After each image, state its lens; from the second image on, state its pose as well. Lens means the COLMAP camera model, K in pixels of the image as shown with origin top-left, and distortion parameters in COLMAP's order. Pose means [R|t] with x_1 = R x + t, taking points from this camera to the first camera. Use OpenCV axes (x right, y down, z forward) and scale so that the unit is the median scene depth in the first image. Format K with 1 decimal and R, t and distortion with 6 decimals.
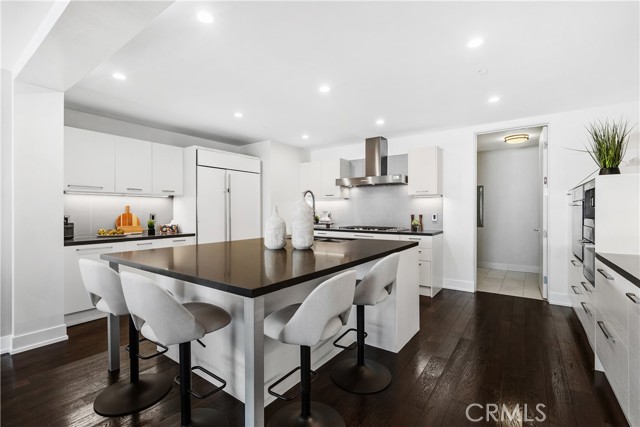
lens RADIAL K [[292.9, 0, 317.8], [0, 292.9, 214.5], [0, 0, 1]] dist [-0.002920, 0.002486]
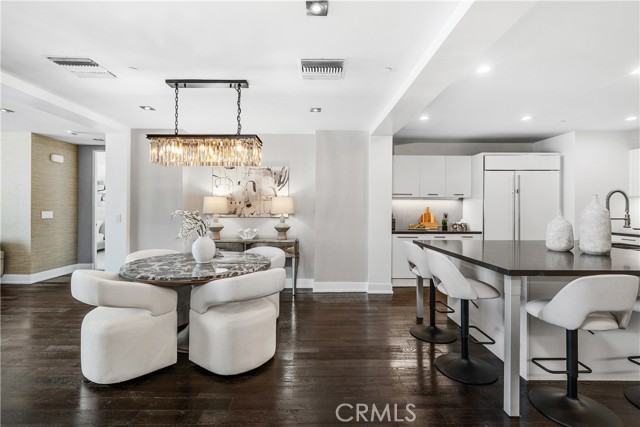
lens RADIAL K [[292.9, 0, 317.9], [0, 292.9, 211.4], [0, 0, 1]] dist [-0.002920, 0.002486]
pose [[0.599455, 0.010250, -0.800343, 0.112990], [-0.012945, 0.999911, 0.003110, -0.008371], [0.800304, 0.008496, 0.599534, -0.194195]]
